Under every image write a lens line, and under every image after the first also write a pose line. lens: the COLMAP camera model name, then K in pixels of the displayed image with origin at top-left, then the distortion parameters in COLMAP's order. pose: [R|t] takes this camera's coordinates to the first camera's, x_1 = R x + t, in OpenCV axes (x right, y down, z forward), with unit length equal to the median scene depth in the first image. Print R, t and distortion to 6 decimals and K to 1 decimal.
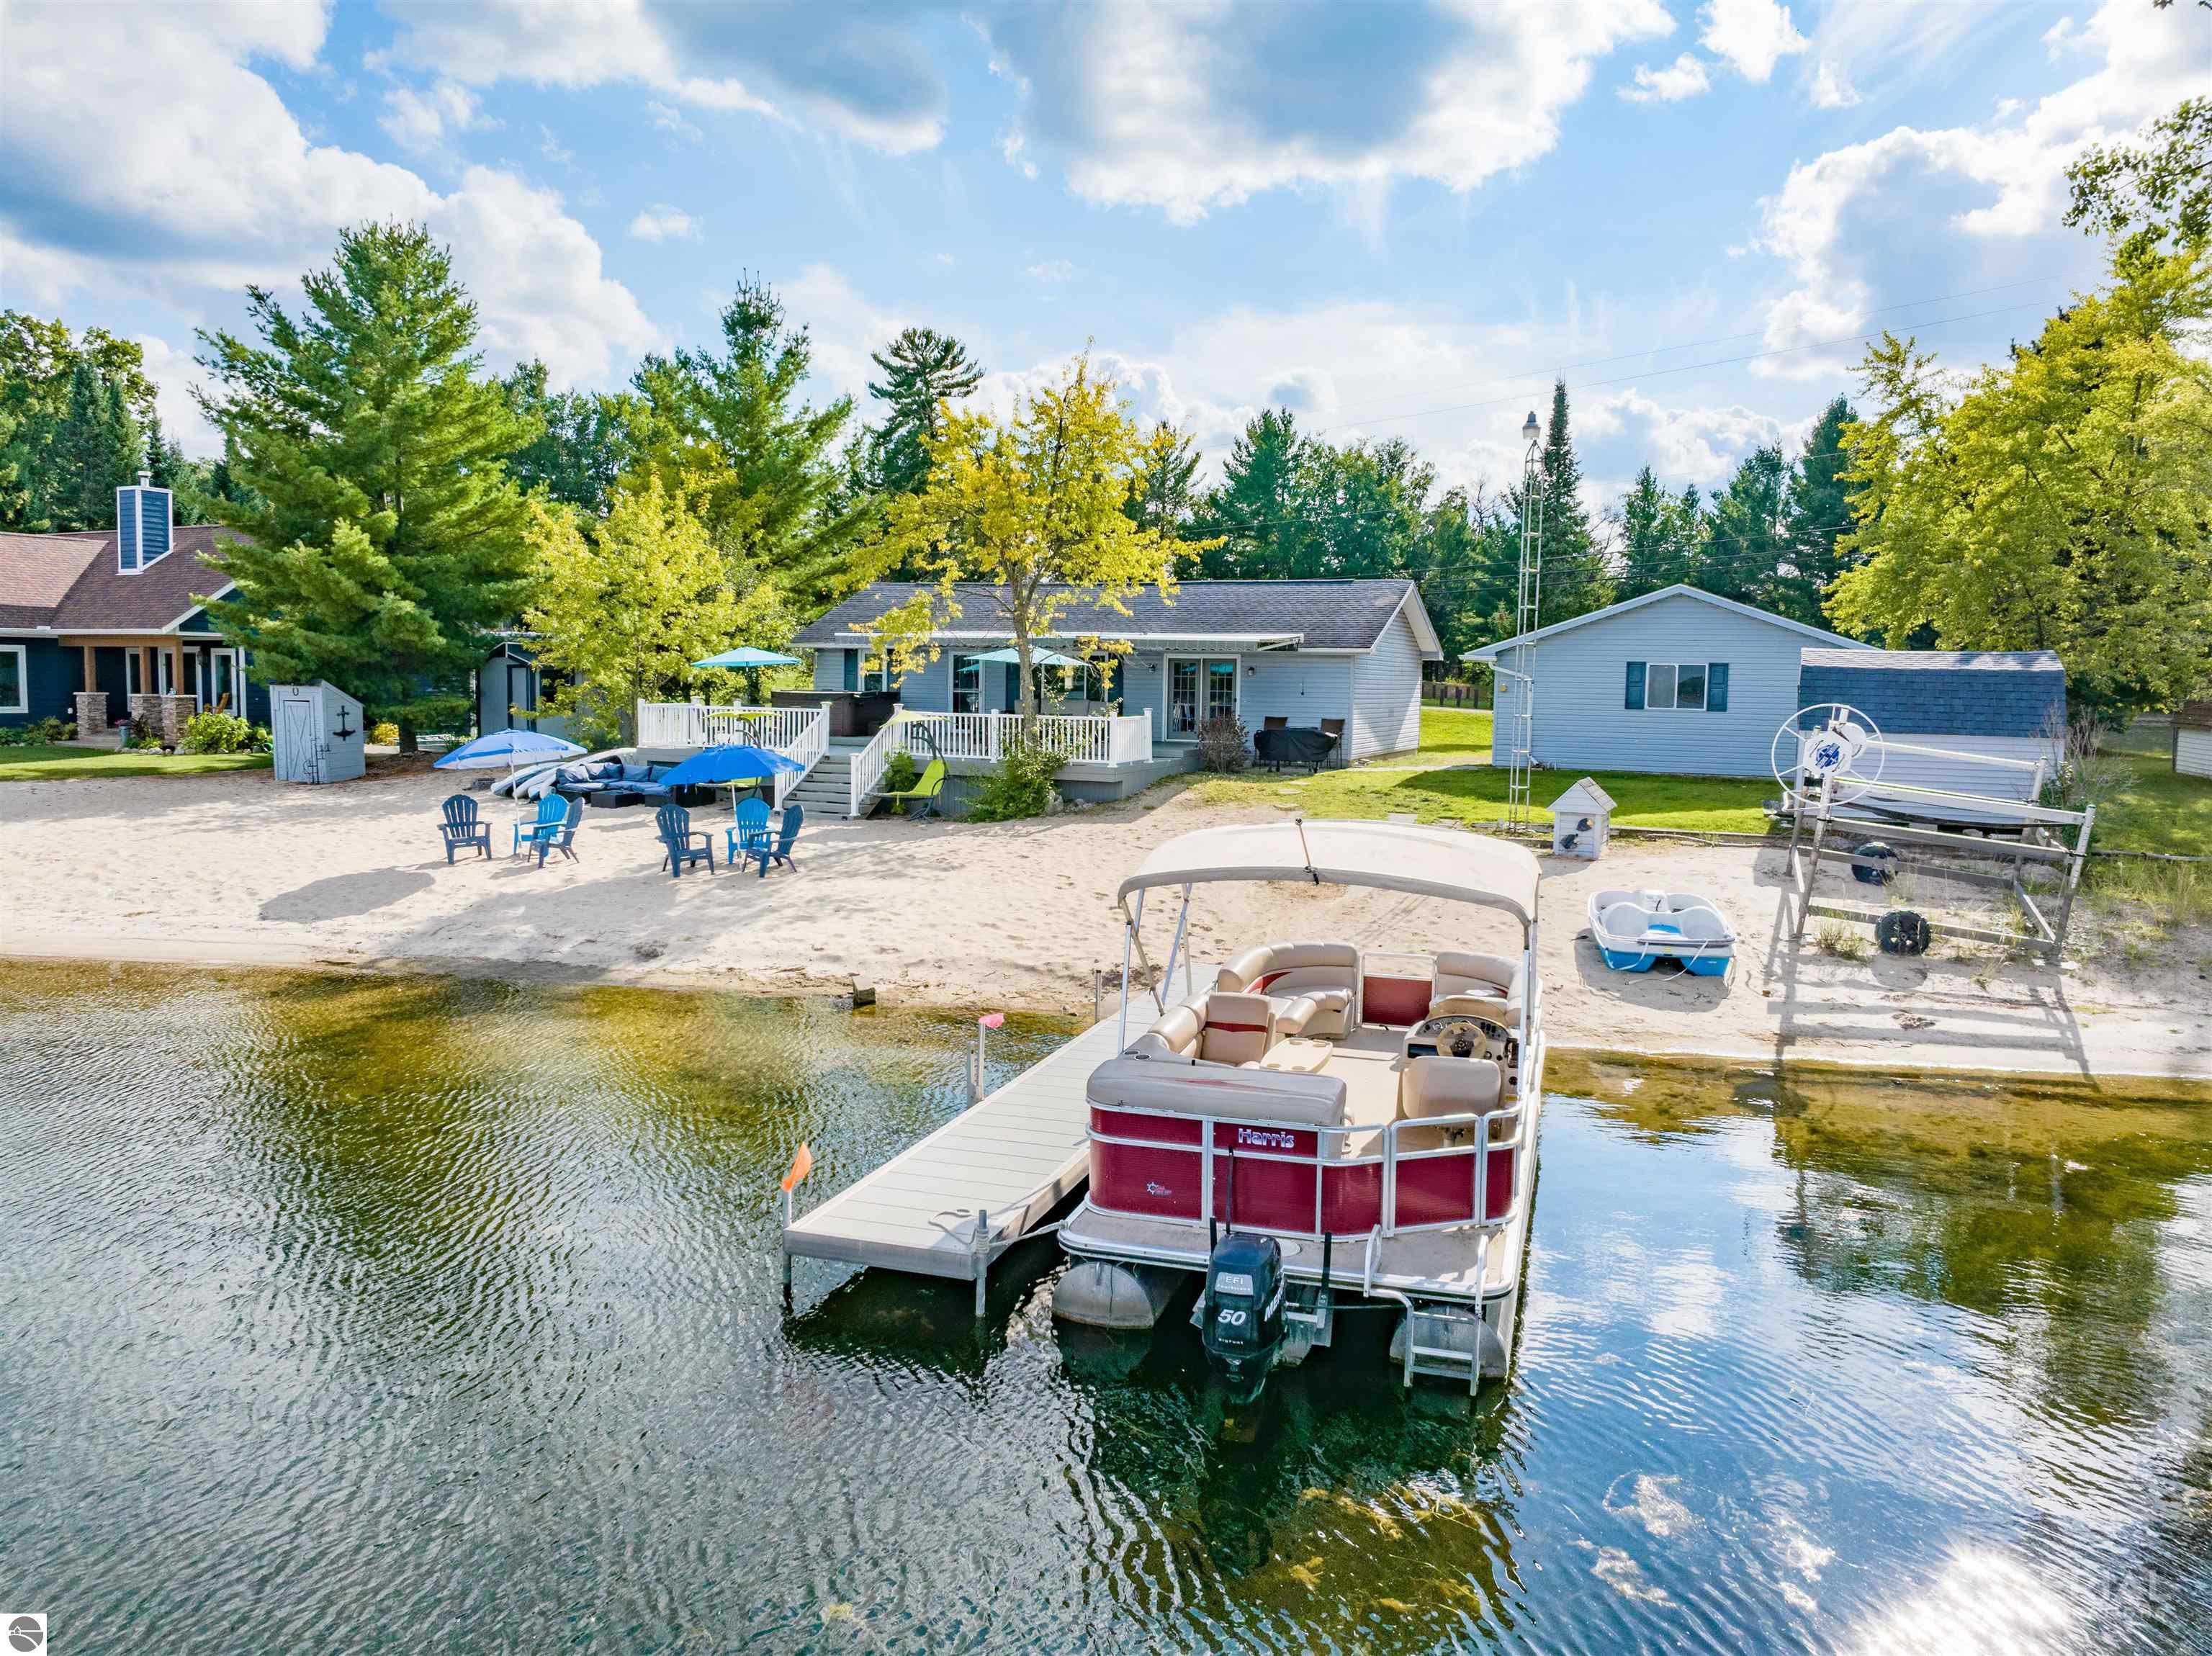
lens RADIAL K [[1561.3, 0, 1126.7], [0, 1561.3, 815.4], [0, 0, 1]] dist [-0.043443, 0.013037]
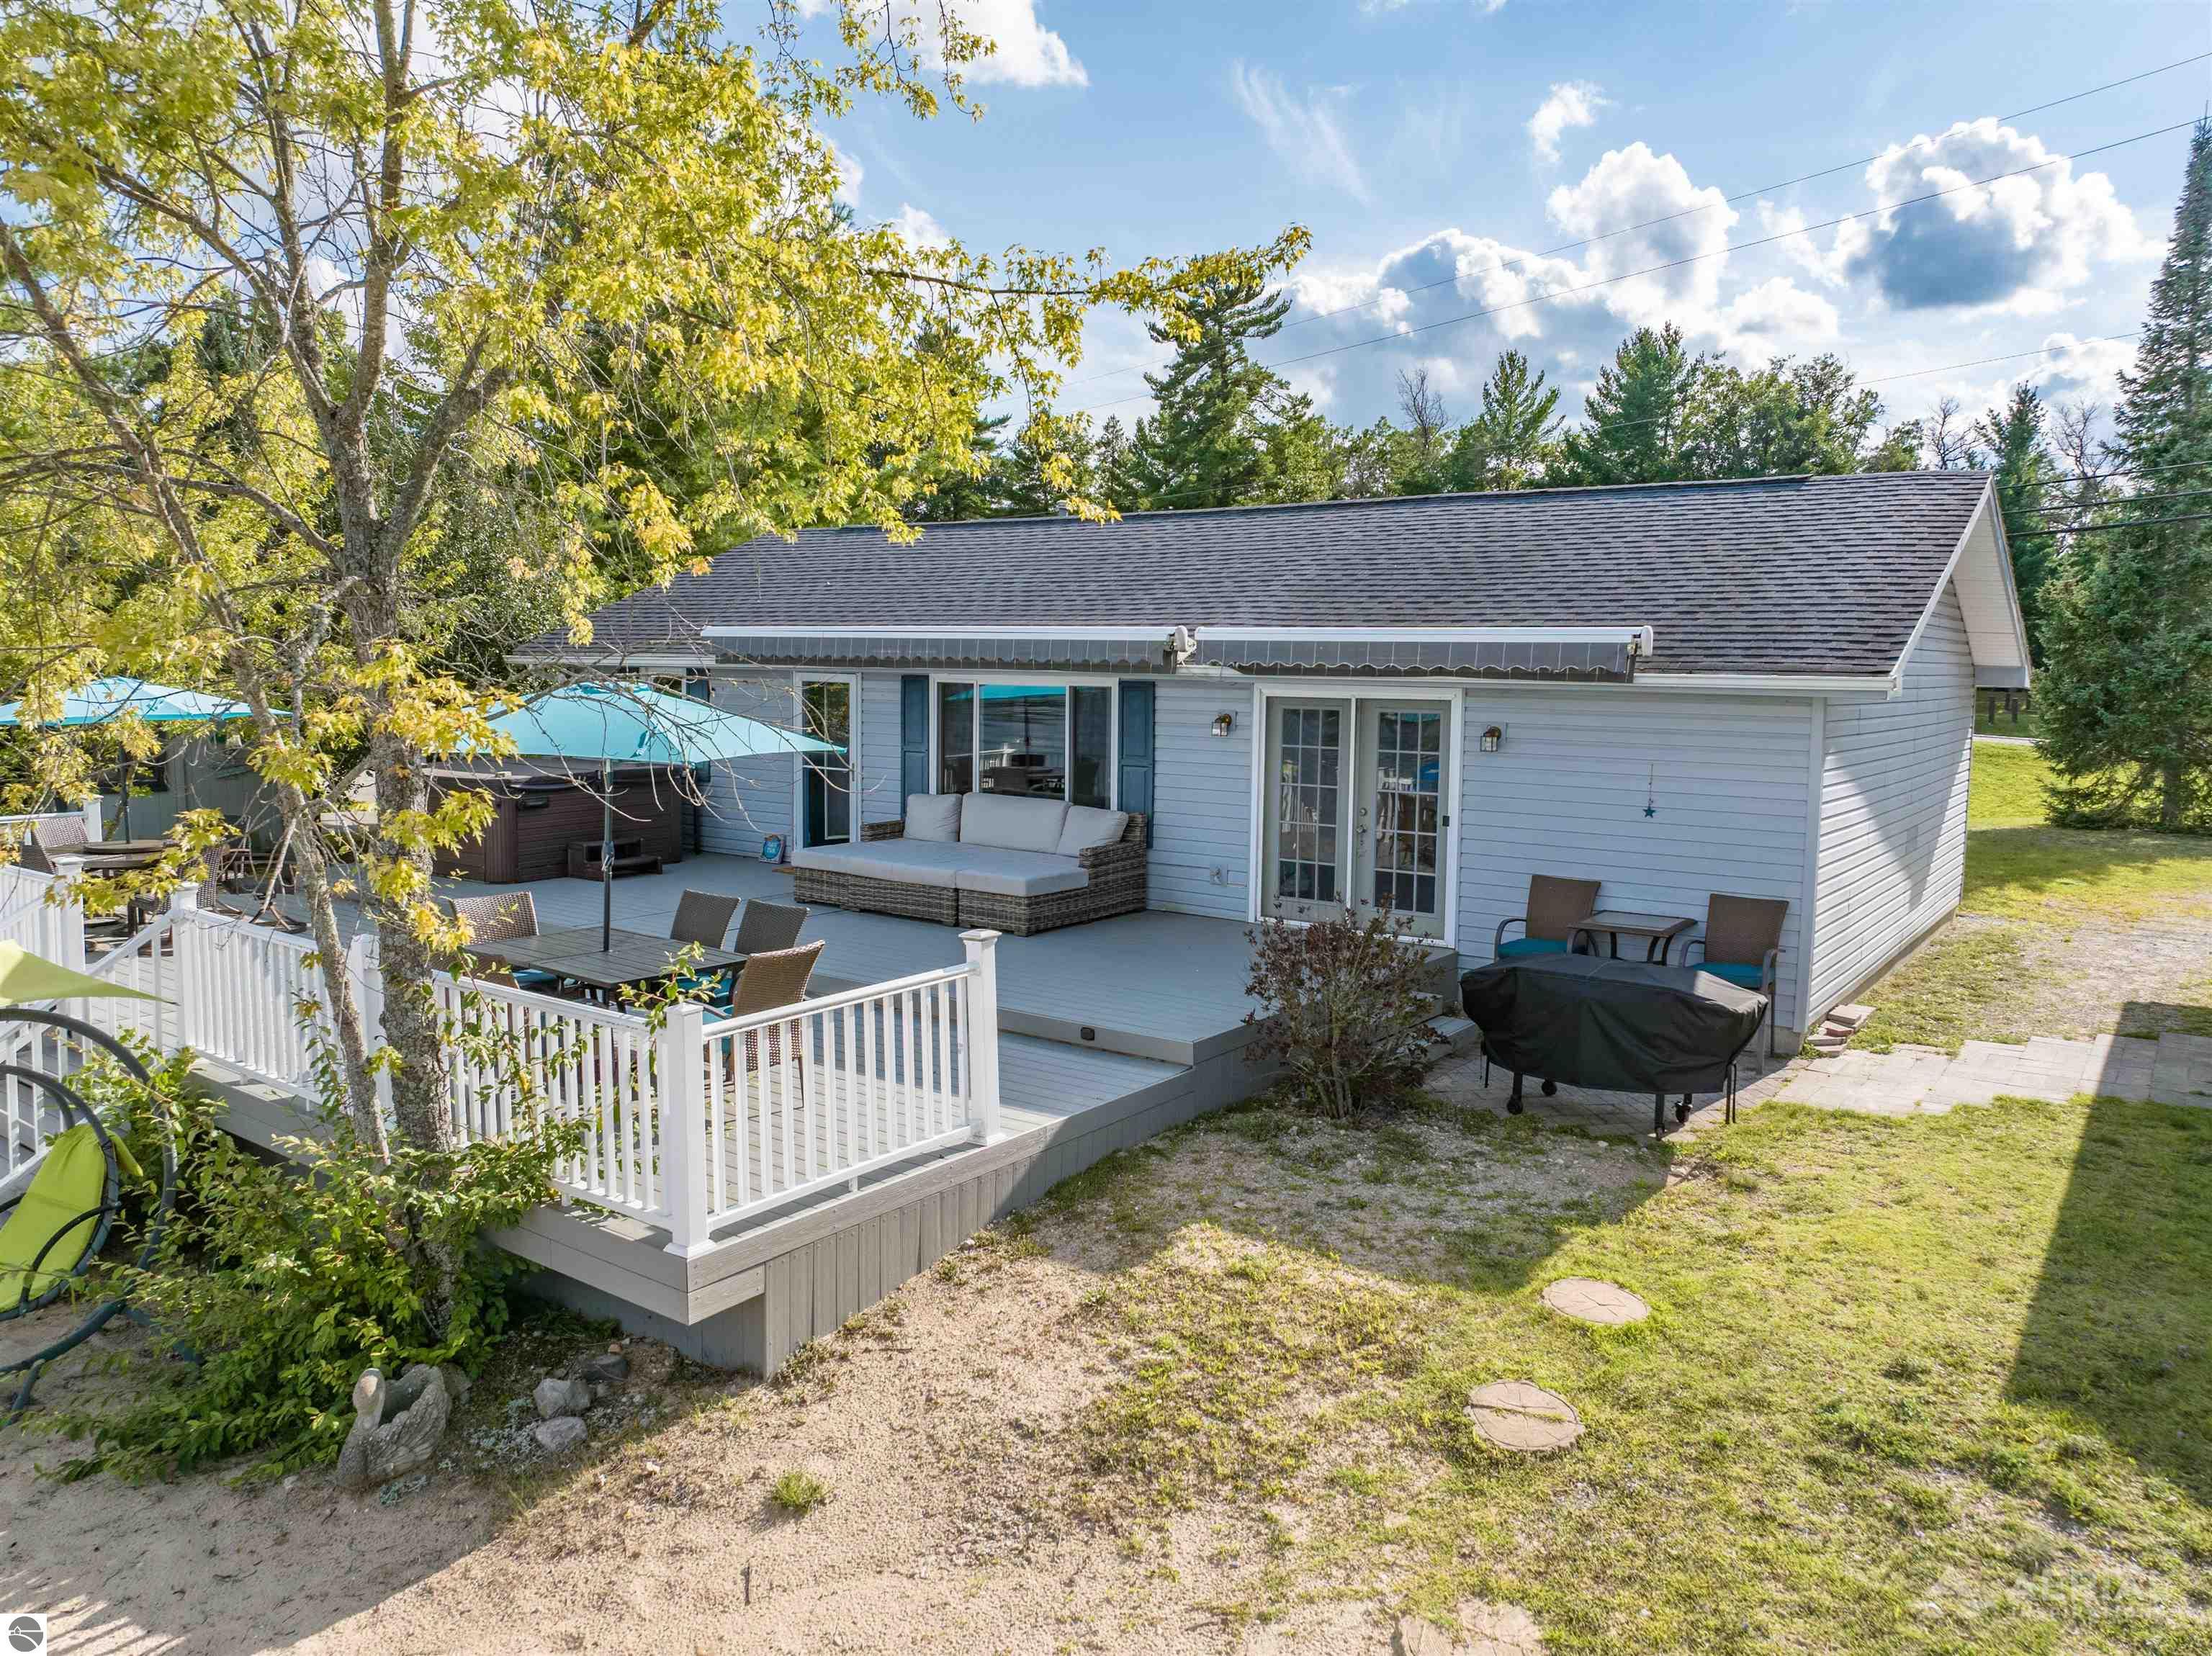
lens RADIAL K [[1561.3, 0, 1111.3], [0, 1561.3, 809.4], [0, 0, 1]] dist [-0.043443, 0.013037]
pose [[0.969950, 0.018979, -0.242564, 0.024308], [-0.017952, 0.999818, 0.006443, -0.023163], [0.242642, -0.001894, 0.970114, 0.194348]]
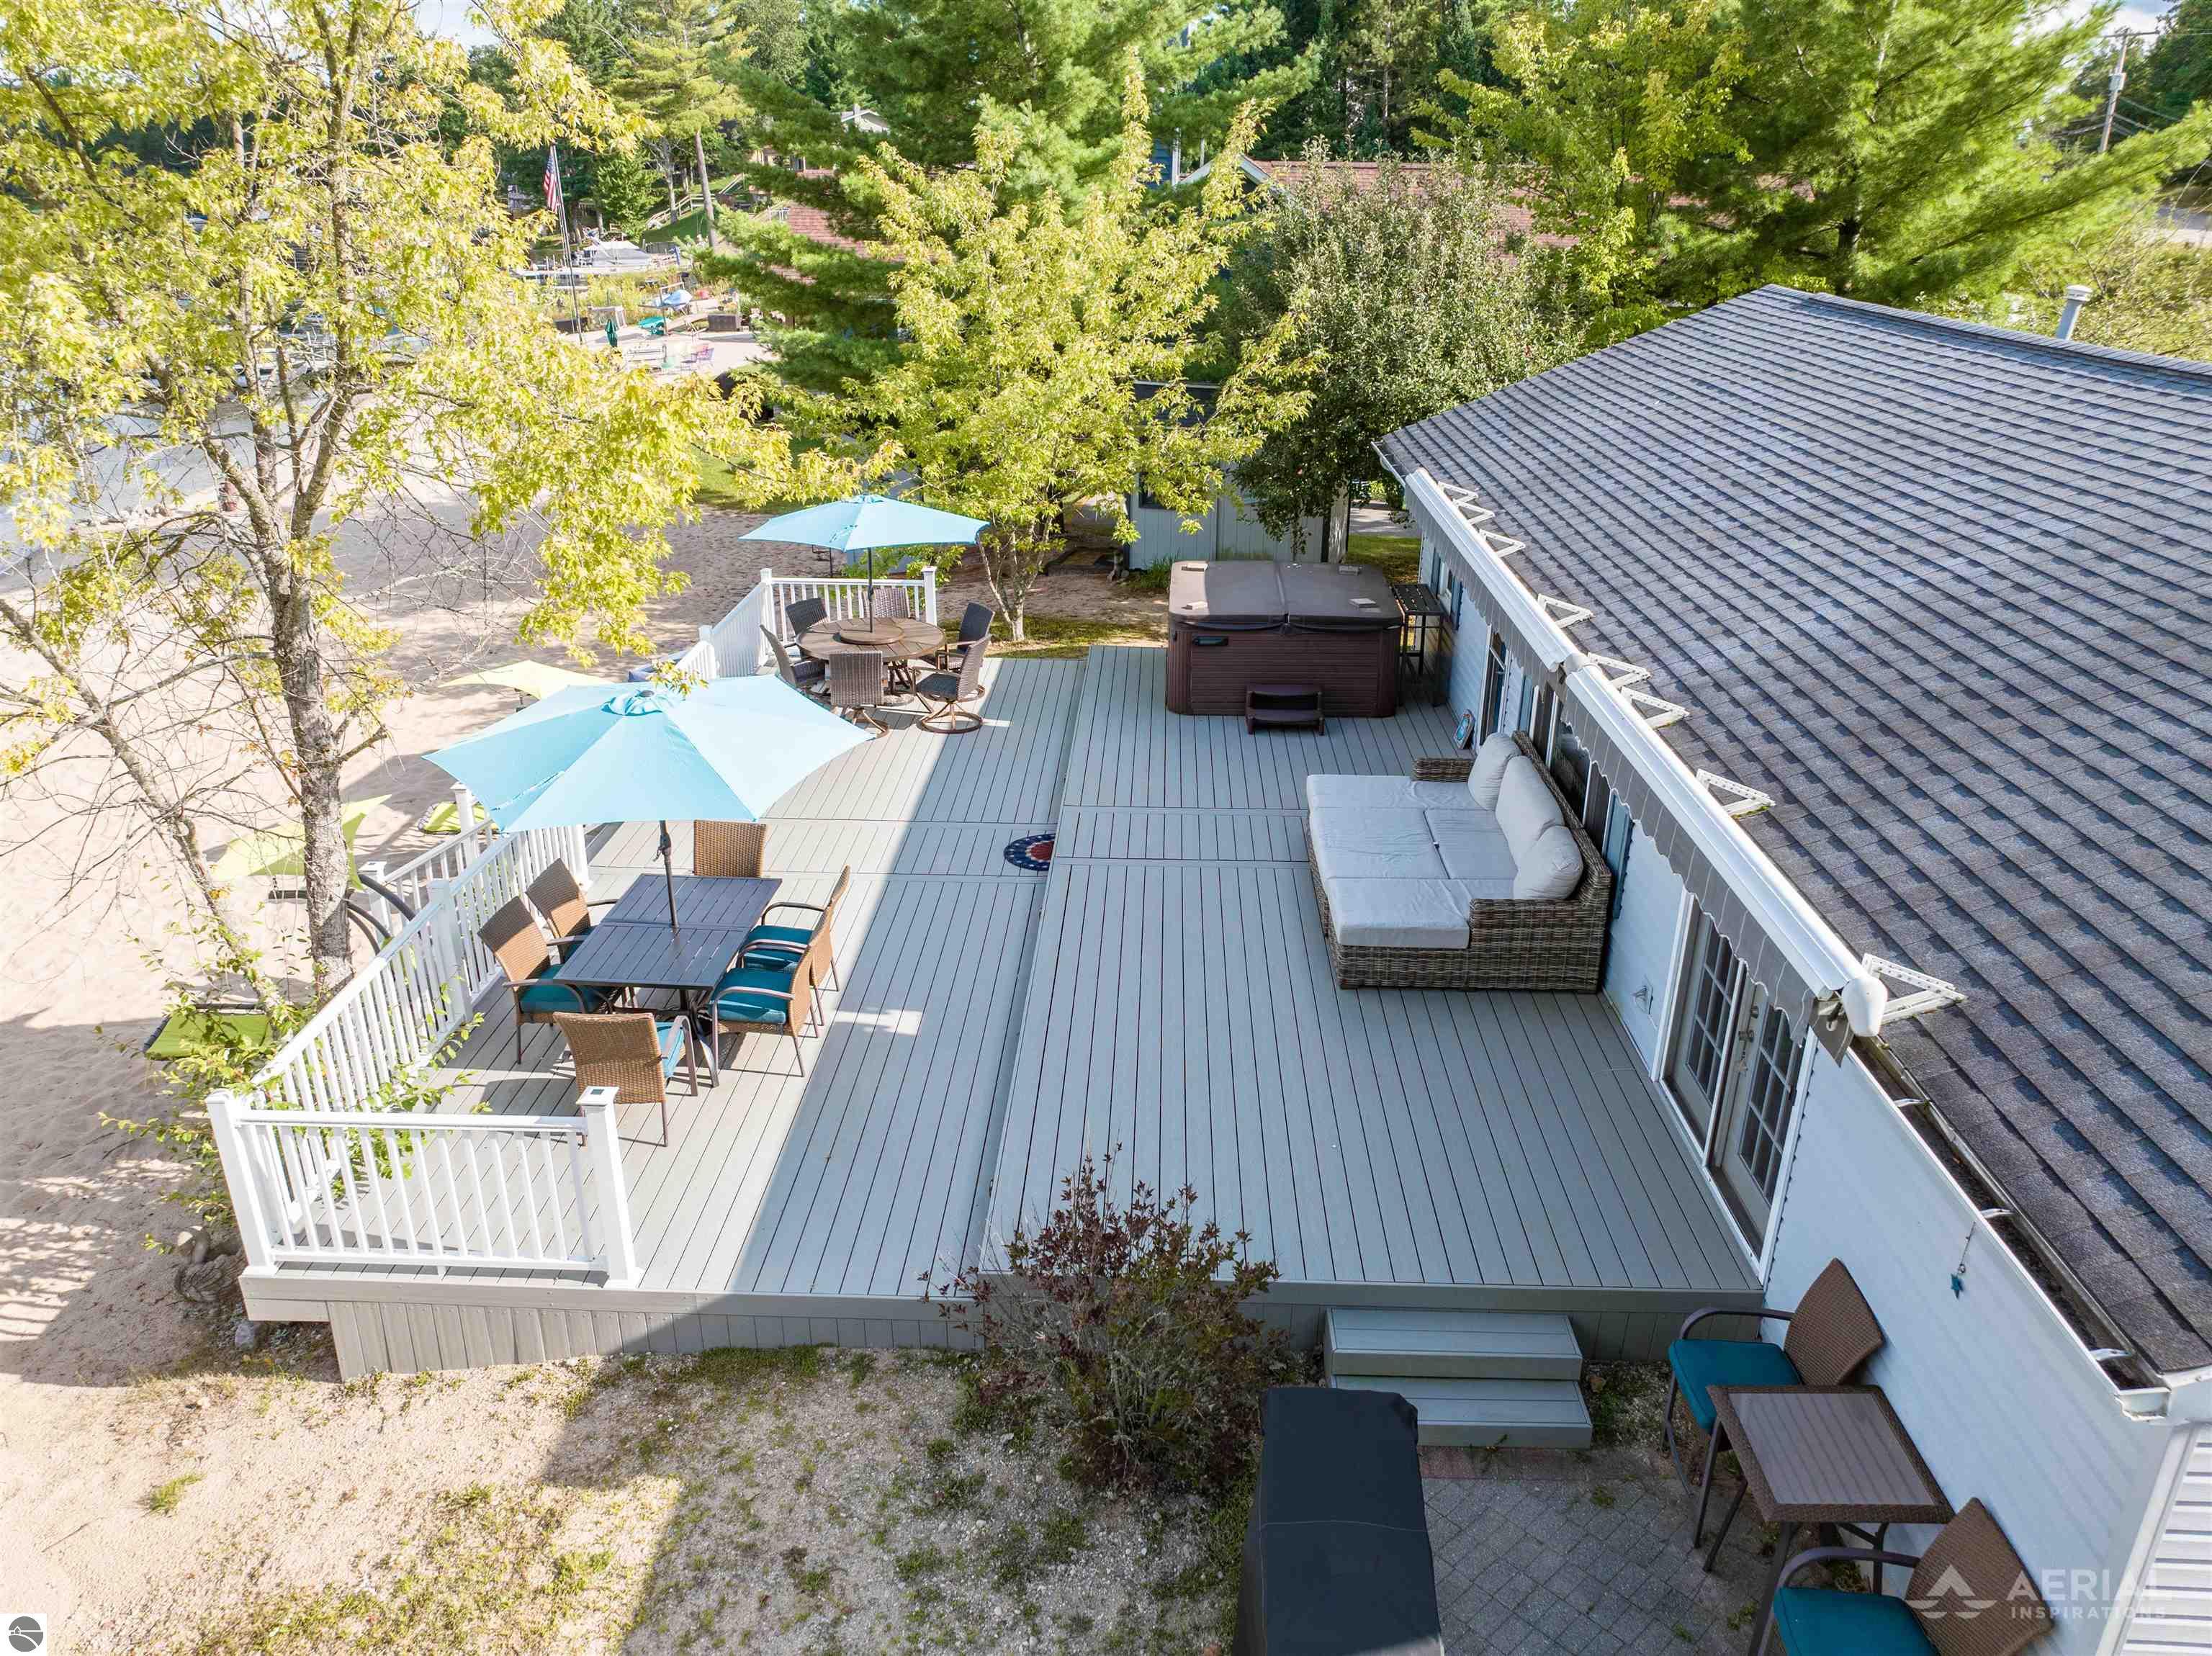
lens RADIAL K [[1561.3, 0, 1107.7], [0, 1561.3, 816.5], [0, 0, 1]] dist [-0.043443, 0.013037]
pose [[0.351946, 0.338445, -0.872690, 0.060401], [-0.088897, 0.940213, 0.328781, -0.049822], [0.931789, -0.038134, 0.360991, 0.253132]]
